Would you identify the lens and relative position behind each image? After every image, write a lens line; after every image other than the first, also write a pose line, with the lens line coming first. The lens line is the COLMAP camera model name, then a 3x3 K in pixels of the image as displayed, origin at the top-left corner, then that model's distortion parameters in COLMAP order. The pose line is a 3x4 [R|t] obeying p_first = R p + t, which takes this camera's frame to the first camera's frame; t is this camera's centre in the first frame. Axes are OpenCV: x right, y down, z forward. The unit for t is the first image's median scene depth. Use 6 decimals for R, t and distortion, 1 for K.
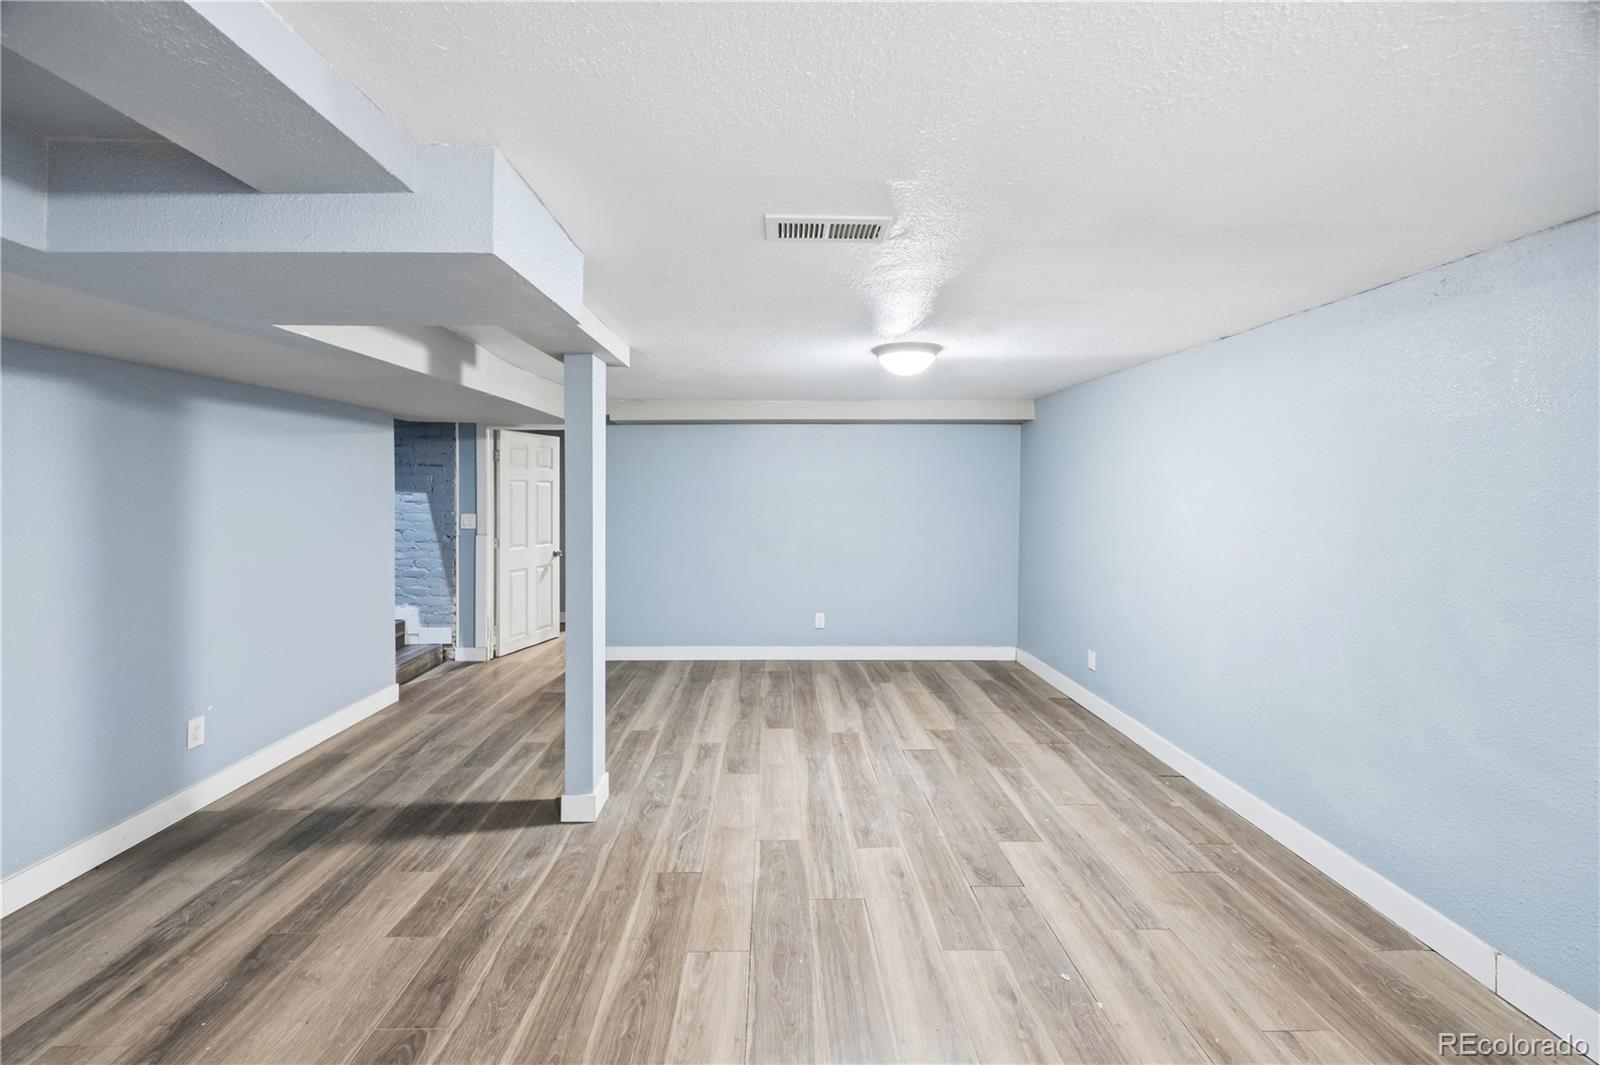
lens RADIAL K [[648.0, 0, 777.0], [0, 648.0, 499.0], [0, 0, 1]] dist [-0.000593, -0.000046]
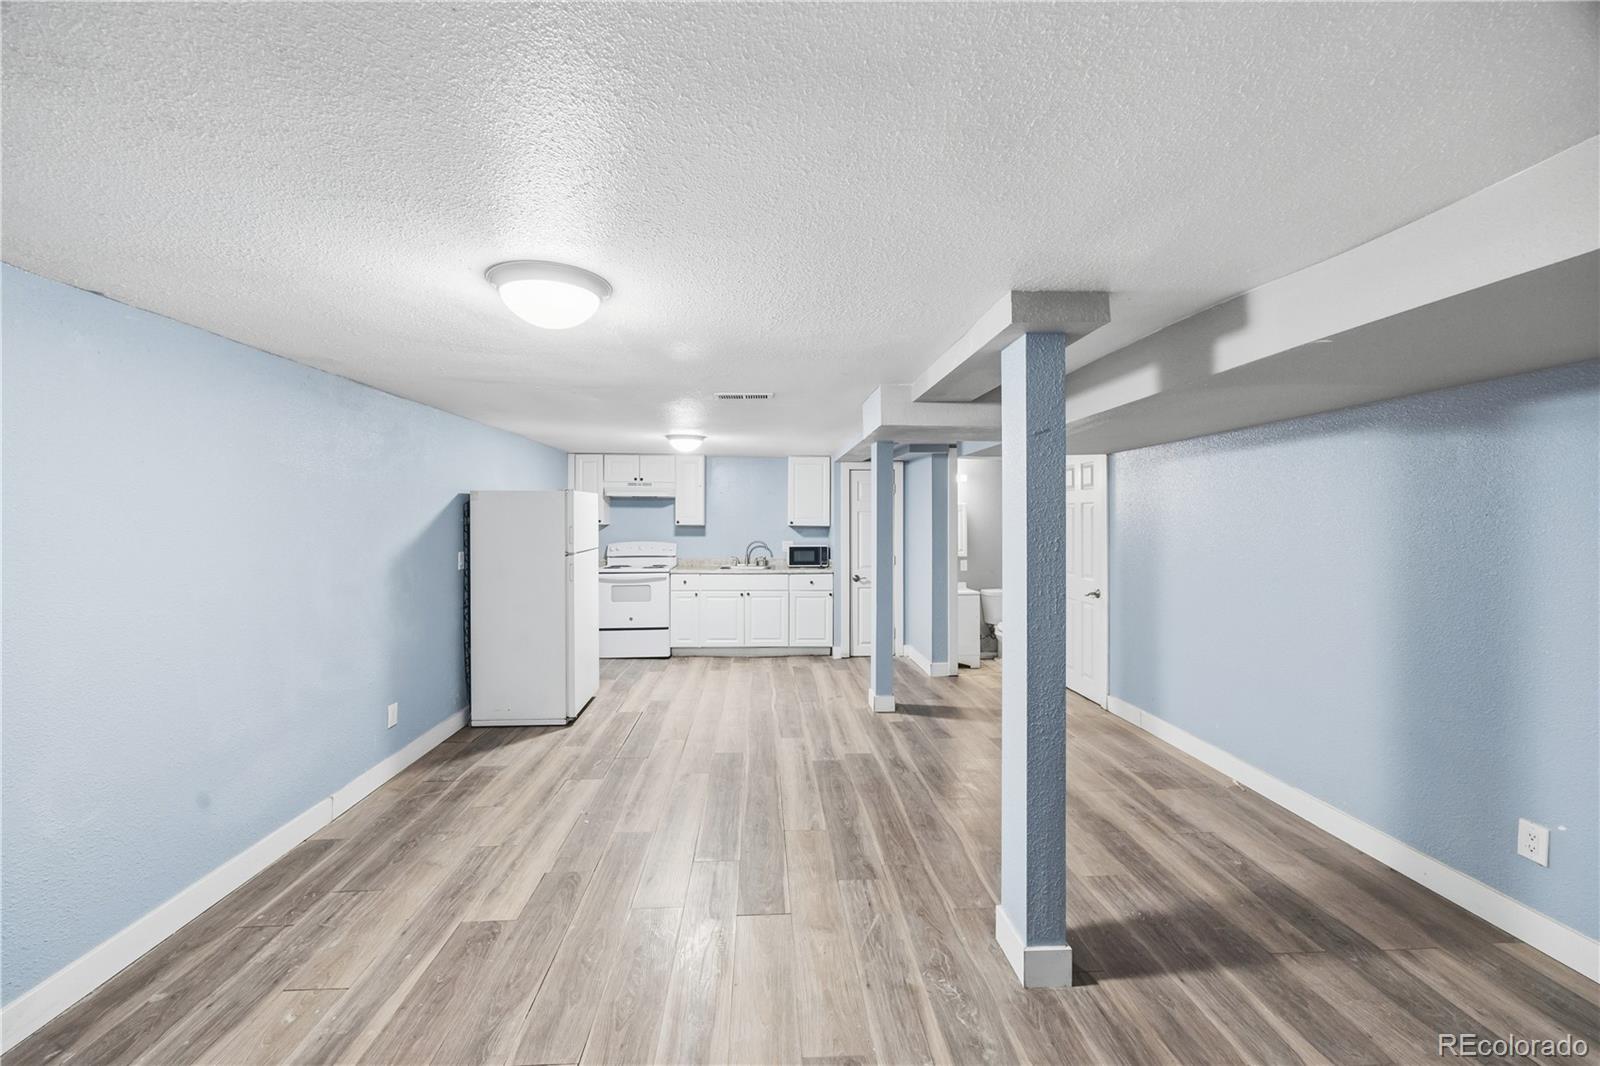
lens RADIAL K [[623.5, 0, 795.2], [0, 623.5, 512.0], [0, 0, 1]] dist [-0.001568, -0.000369]
pose [[-0.998764, -0.004926, -0.049466, 0.006109], [-0.005062, 0.999984, 0.002626, -0.026750], [0.049452, 0.002874, -0.998772, 1.834441]]
